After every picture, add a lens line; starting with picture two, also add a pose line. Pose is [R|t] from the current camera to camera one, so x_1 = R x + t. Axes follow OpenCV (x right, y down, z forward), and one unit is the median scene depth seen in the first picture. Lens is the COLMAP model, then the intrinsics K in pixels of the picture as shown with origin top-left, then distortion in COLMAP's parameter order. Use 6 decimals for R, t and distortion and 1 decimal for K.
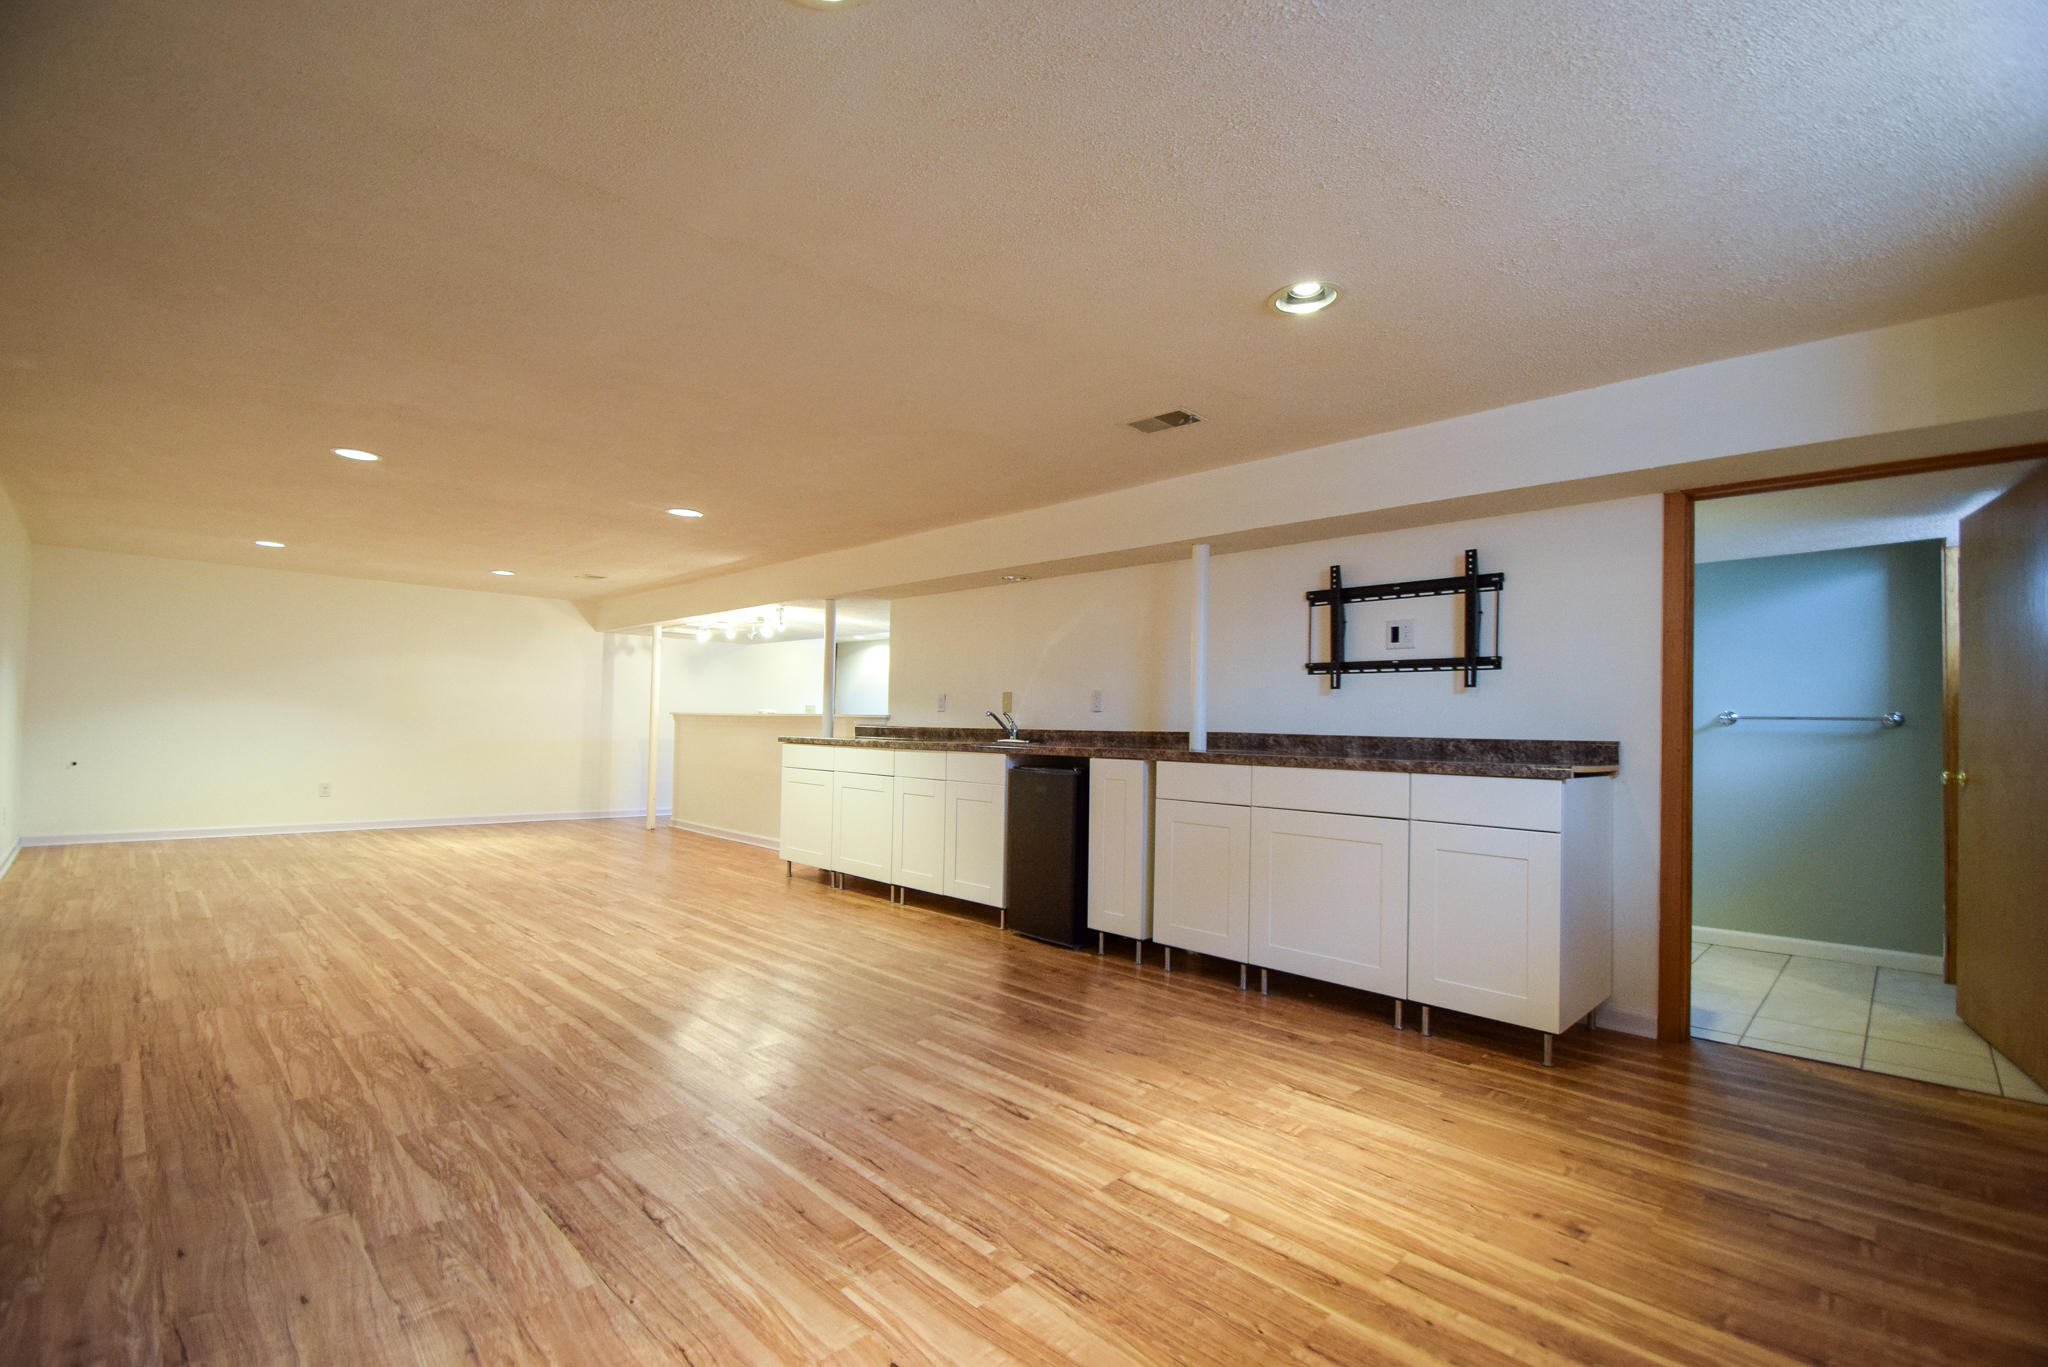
lens RADIAL K [[897.4, 0, 1021.8], [0, 897.4, 704.5], [0, 0, 1]] dist [-0.000248, -0.000711]
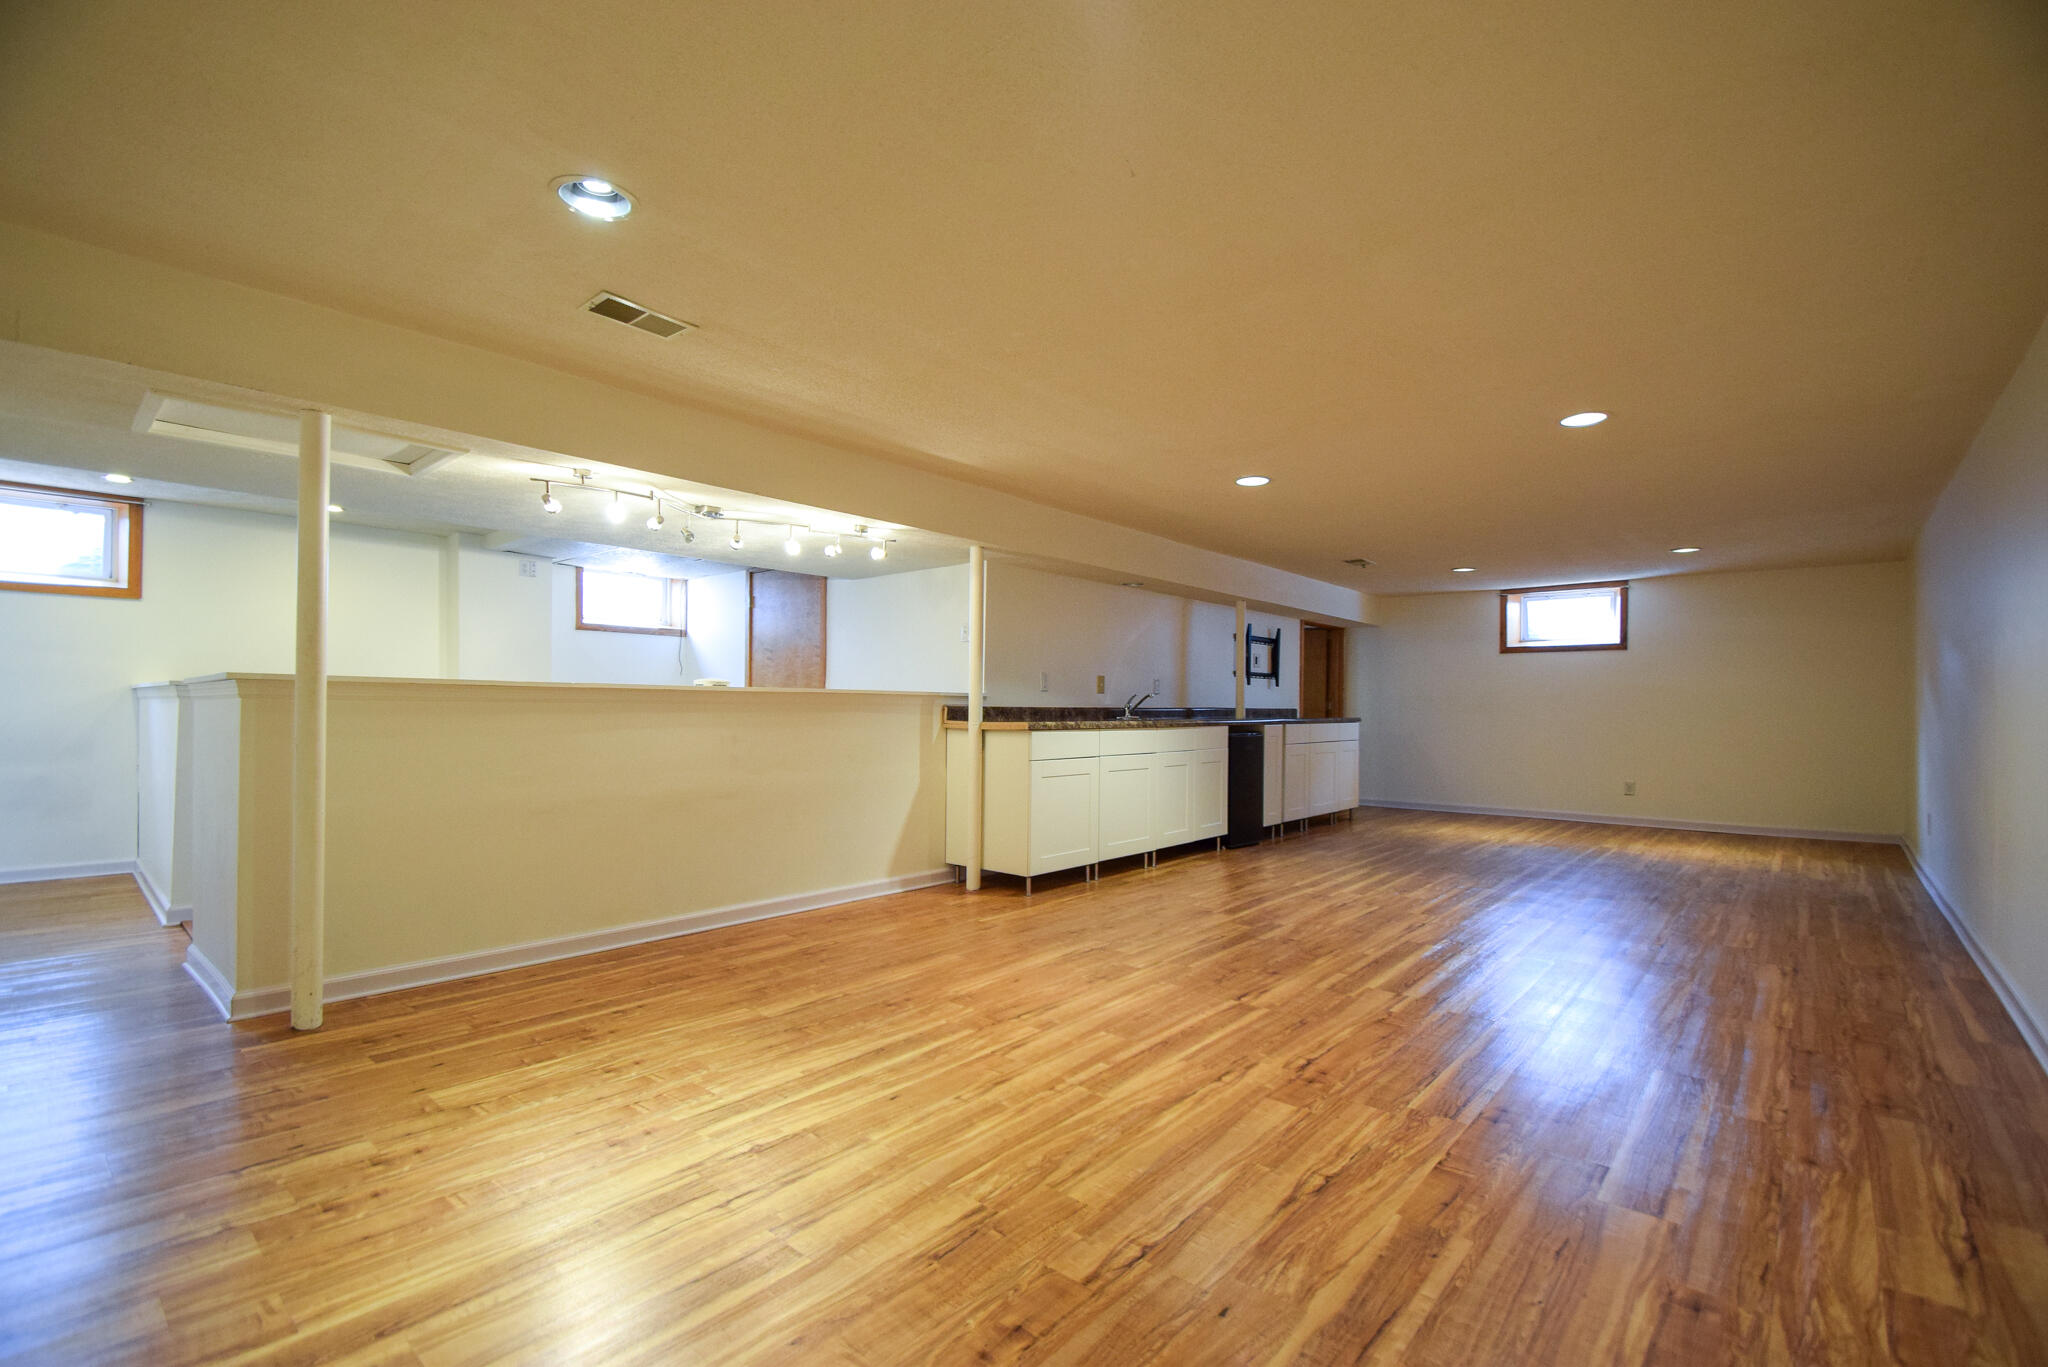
lens RADIAL K [[897.4, 0, 1021.8], [0, 897.4, 704.5], [0, 0, 1]] dist [-0.000248, -0.000711]
pose [[-0.067621, -0.014630, 0.997604, -1.238869], [-0.027068, 0.999551, 0.012824, 0.010837], [-0.997344, -0.026136, -0.067986, 1.247425]]
